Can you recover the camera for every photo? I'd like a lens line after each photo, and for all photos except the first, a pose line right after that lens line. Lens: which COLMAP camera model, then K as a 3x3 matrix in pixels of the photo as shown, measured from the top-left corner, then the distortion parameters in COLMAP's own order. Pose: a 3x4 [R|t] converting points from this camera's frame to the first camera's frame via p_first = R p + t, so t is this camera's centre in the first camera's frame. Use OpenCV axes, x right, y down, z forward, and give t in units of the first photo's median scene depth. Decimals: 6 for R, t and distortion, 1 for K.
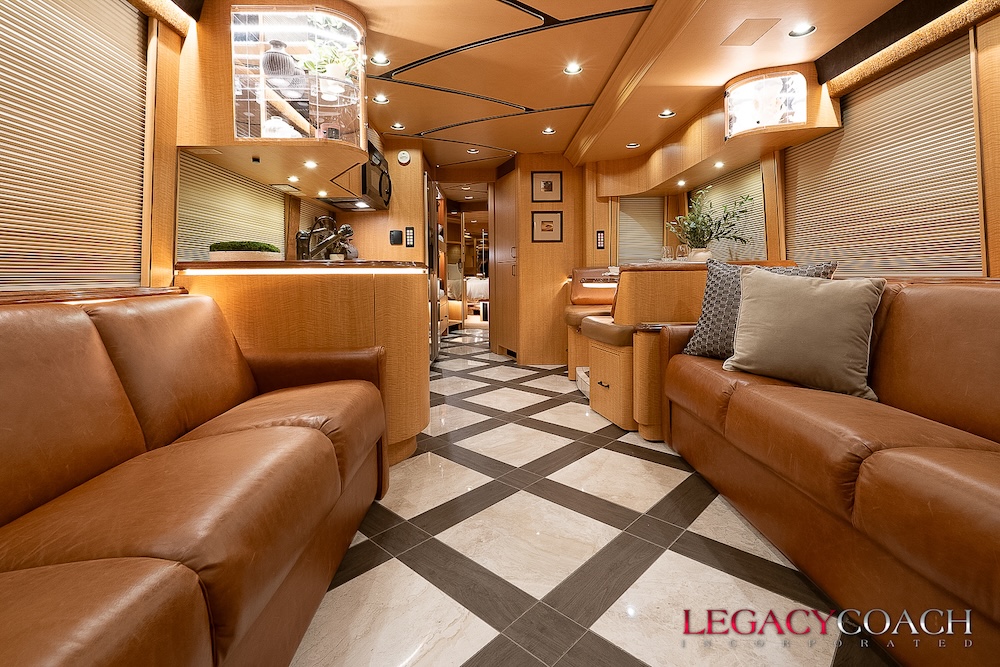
lens RADIAL K [[462.6, 0, 500.0], [0, 462.6, 288.0], [0, 0, 1]] dist [0.000830, 0.000587]
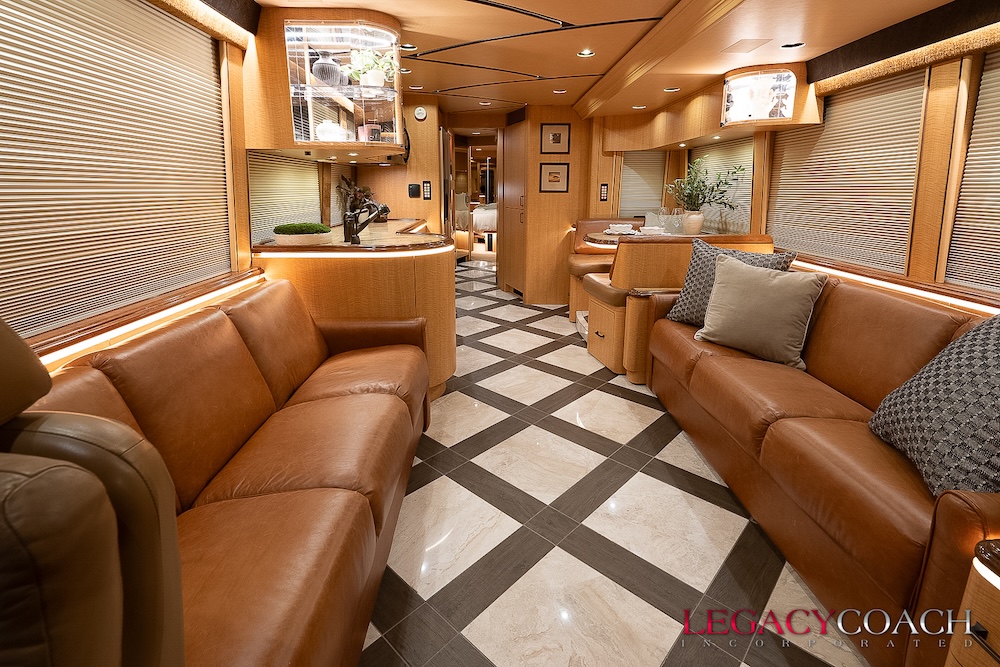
lens RADIAL K [[462.6, 0, 500.0], [0, 462.6, 288.0], [0, 0, 1]] dist [0.000830, 0.000587]
pose [[0.999932, 0.011578, 0.001691, -0.044840], [-0.011693, 0.983457, 0.180763, -0.154293], [0.000430, -0.180770, 0.983525, -0.185588]]
